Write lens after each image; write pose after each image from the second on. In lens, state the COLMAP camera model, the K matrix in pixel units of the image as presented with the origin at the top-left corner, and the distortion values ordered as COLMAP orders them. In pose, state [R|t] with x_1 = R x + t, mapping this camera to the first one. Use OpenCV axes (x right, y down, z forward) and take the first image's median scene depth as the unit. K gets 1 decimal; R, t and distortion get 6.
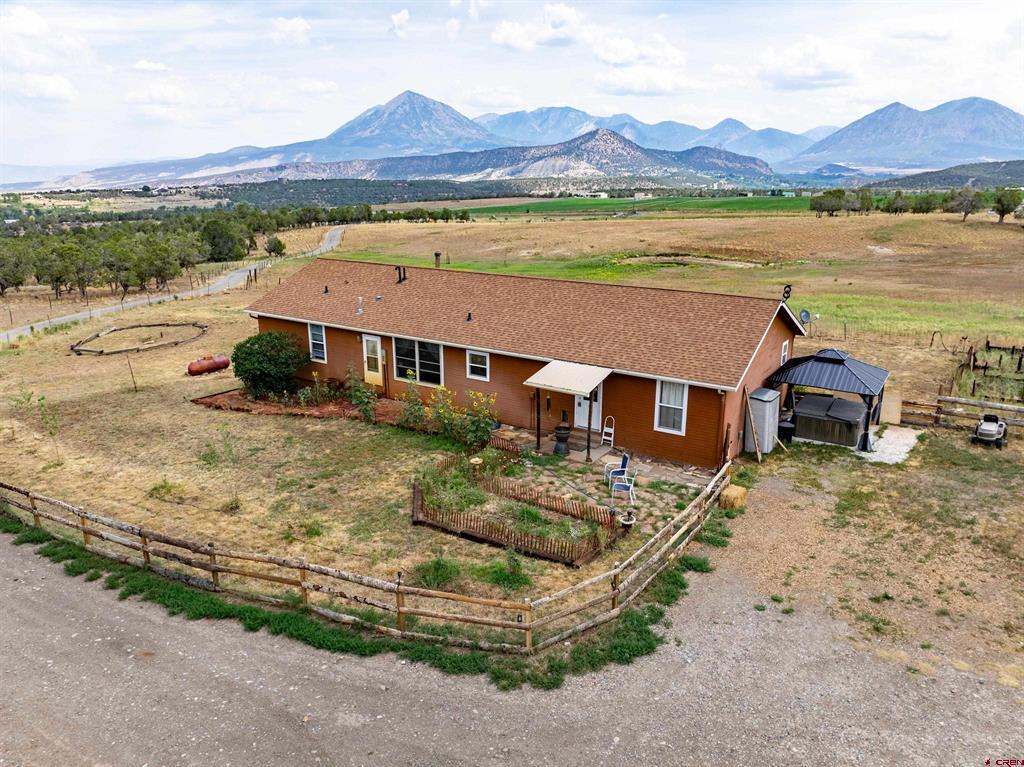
lens RADIAL K [[722.8, 0, 517.2], [0, 722.8, 384.8], [0, 0, 1]] dist [-0.042368, 0.011838]
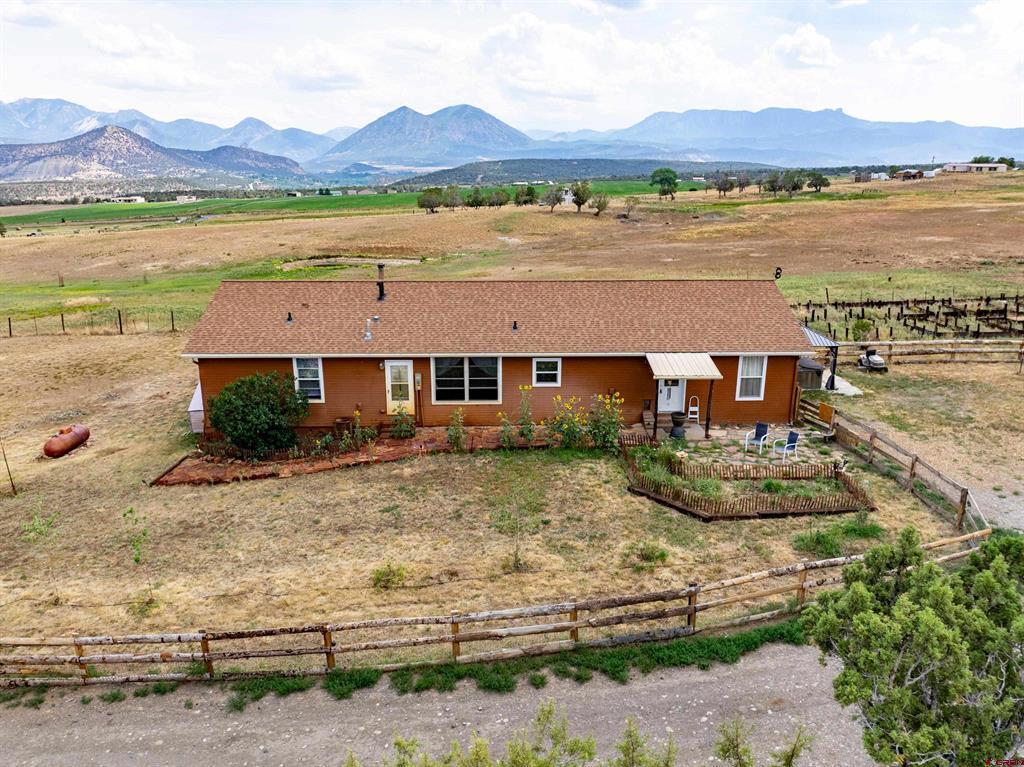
lens RADIAL K [[722.8, 0, 510.9], [0, 722.8, 387.9], [0, 0, 1]] dist [-0.042368, 0.011838]
pose [[0.822224, -0.162107, 0.545590, -0.135567], [0.159718, 0.985782, 0.052198, -0.013833], [-0.546294, 0.044222, 0.836425, 0.043389]]
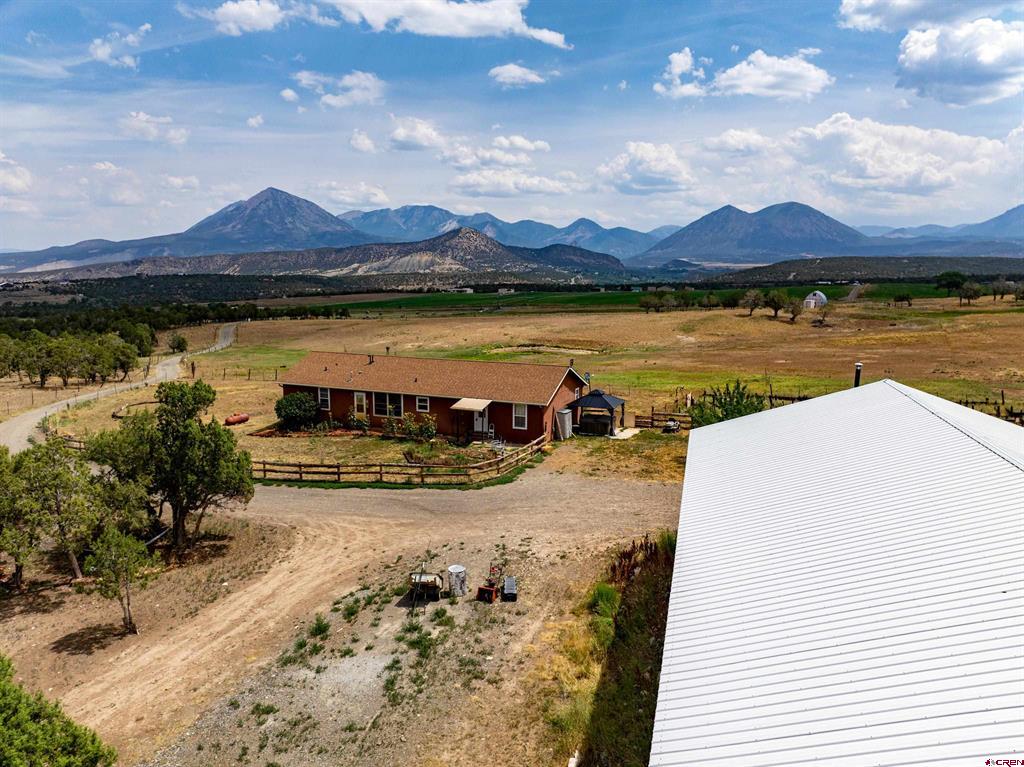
lens RADIAL K [[722.8, 0, 513.3], [0, 722.8, 386.7], [0, 0, 1]] dist [-0.042368, 0.011838]
pose [[0.984333, -0.025229, 0.174506, -0.032411], [0.046328, 0.991942, -0.117916, 0.035496], [-0.170125, 0.124153, 0.977570, -0.200555]]
